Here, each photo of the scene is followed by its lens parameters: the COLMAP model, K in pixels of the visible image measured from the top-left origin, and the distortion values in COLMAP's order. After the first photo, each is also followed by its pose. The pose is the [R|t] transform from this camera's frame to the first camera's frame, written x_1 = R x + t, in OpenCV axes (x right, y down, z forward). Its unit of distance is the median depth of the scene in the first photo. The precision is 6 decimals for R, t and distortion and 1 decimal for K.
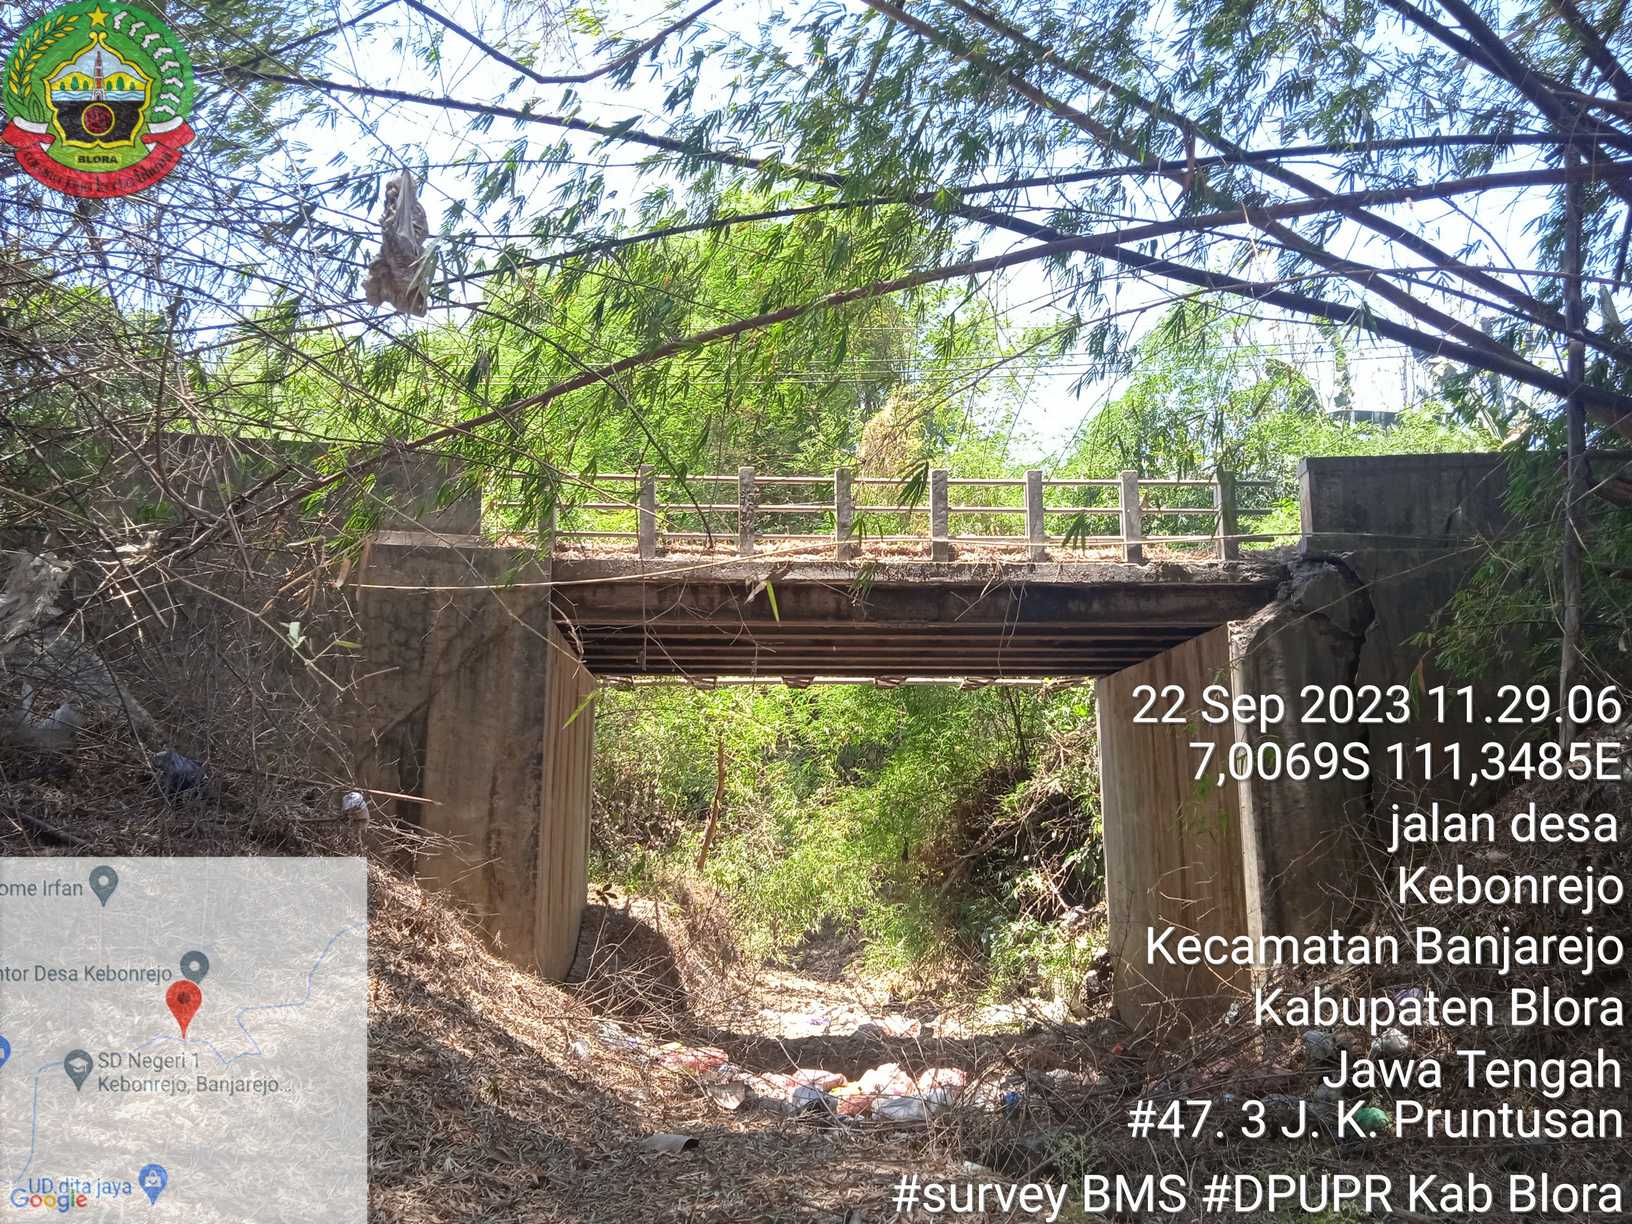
lens RADIAL K [[1319.2, 0, 844.0], [0, 1319.2, 604.4], [0, 0, 1]] dist [0.046555, -0.004902]
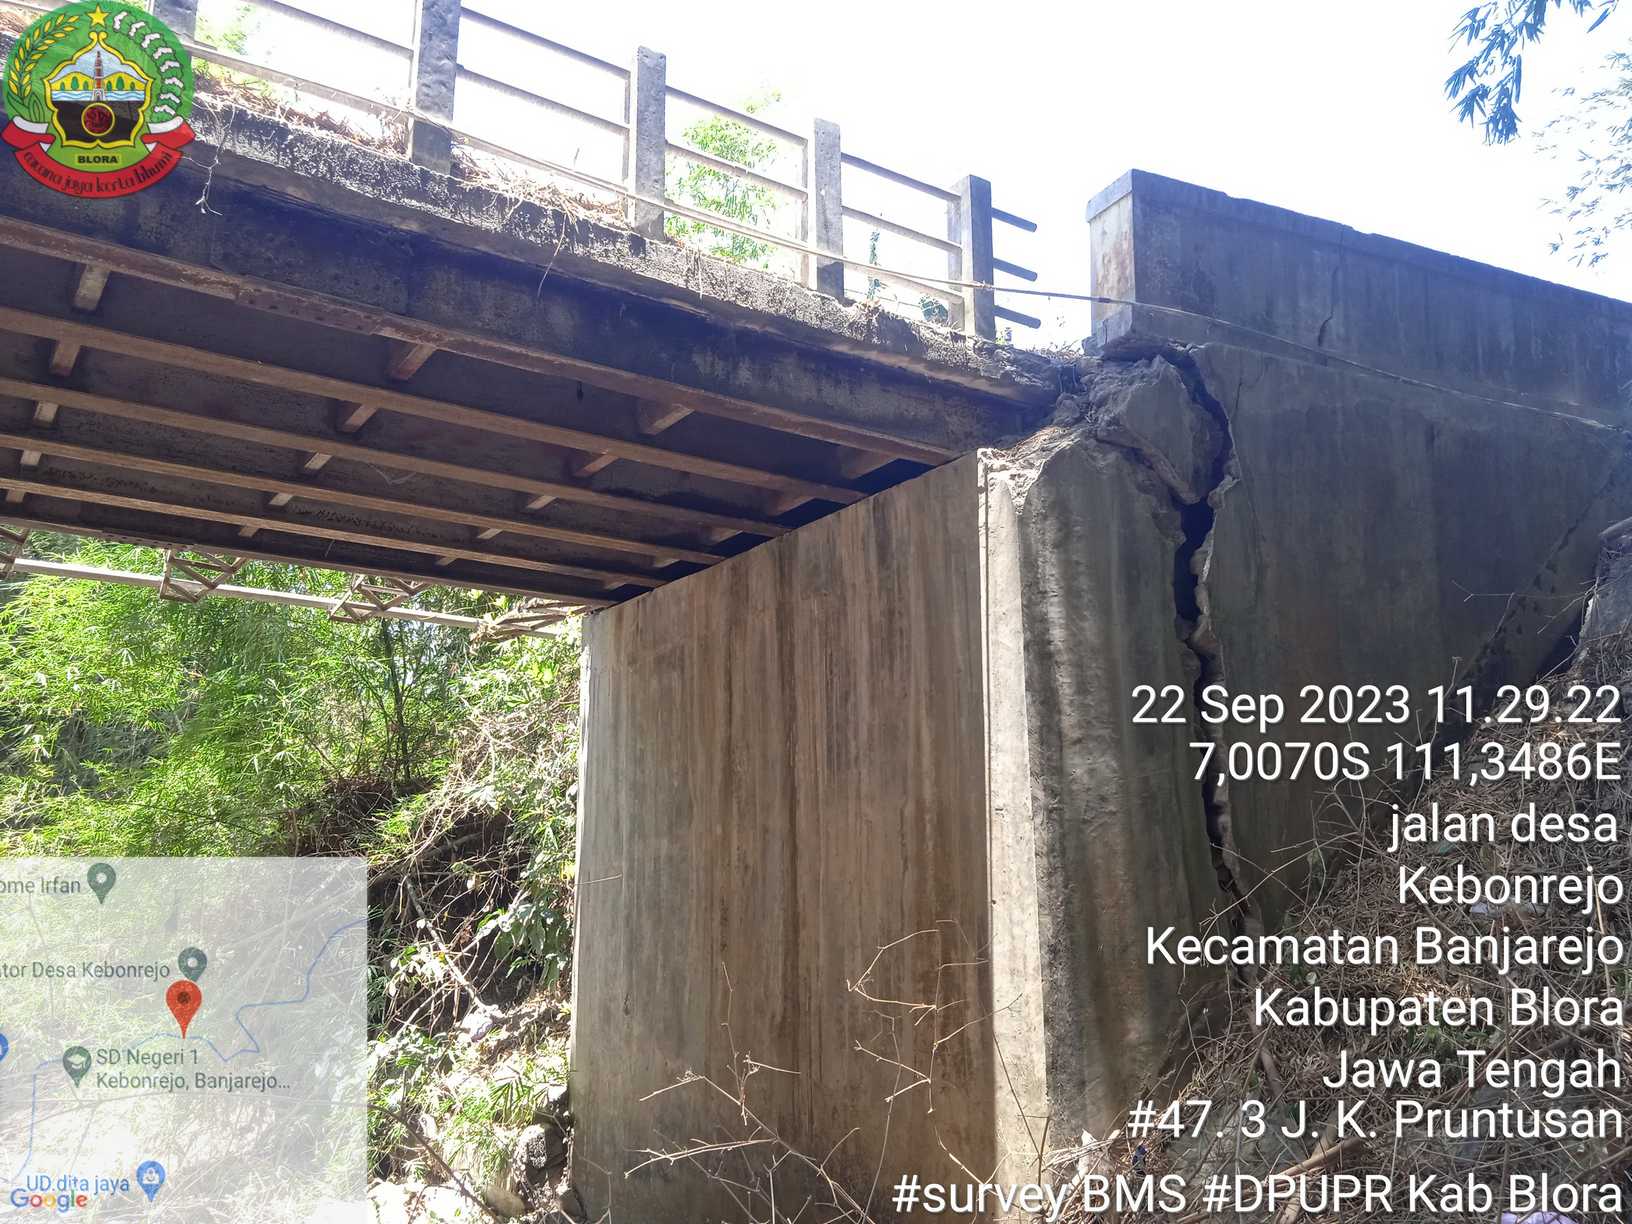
lens RADIAL K [[1342.2, 0, 816.0], [0, 1342.2, 612.0], [0, 0, 1]] dist [0.055987, -0.069215]
pose [[0.873436, 0.114852, 0.473199, -0.003136], [-0.092723, 0.993234, -0.069924, 0.091823], [-0.478029, 0.017197, 0.878176, 0.446198]]
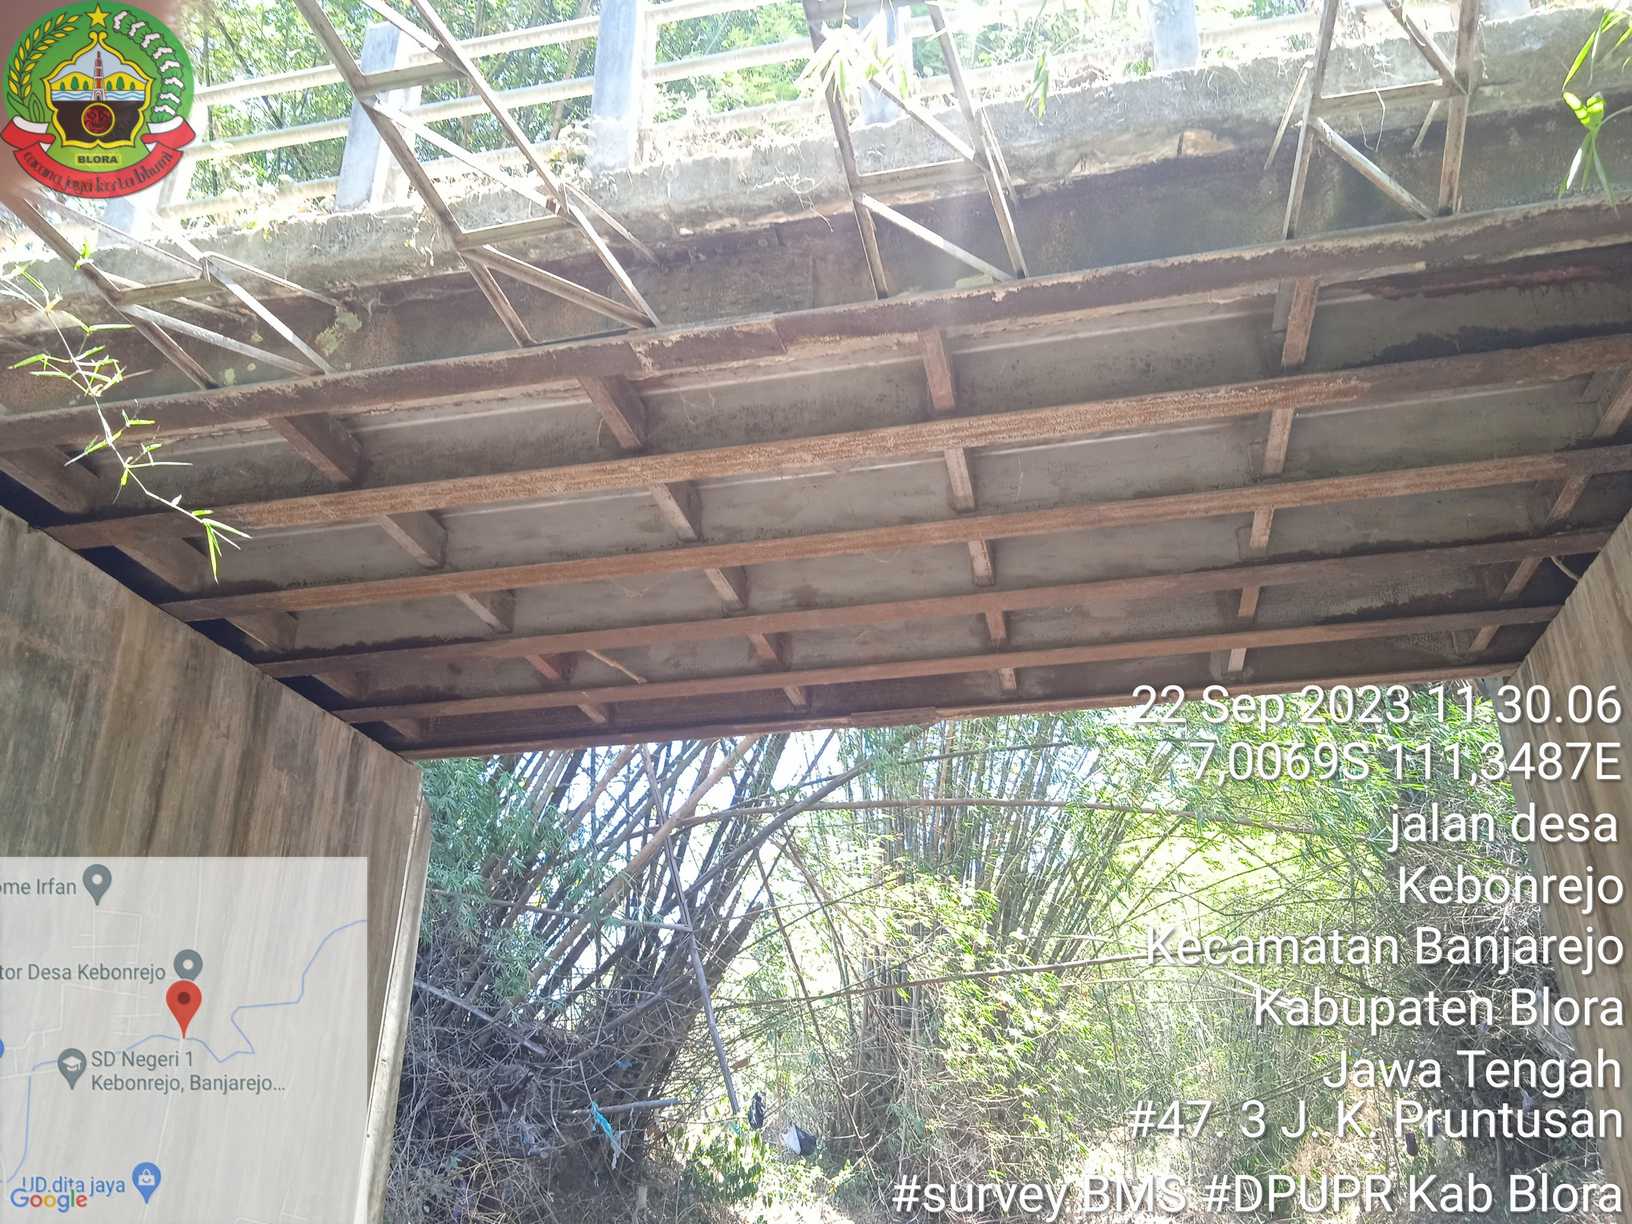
lens RADIAL K [[1342.2, 0, 816.0], [0, 1342.2, 612.0], [0, 0, 1]] dist [0.055987, -0.069215]
pose [[-0.953490, 0.136755, 0.268617, -0.074475], [-0.042406, 0.821435, -0.568723, 0.258427], [-0.298427, -0.553662, -0.777431, 1.199080]]
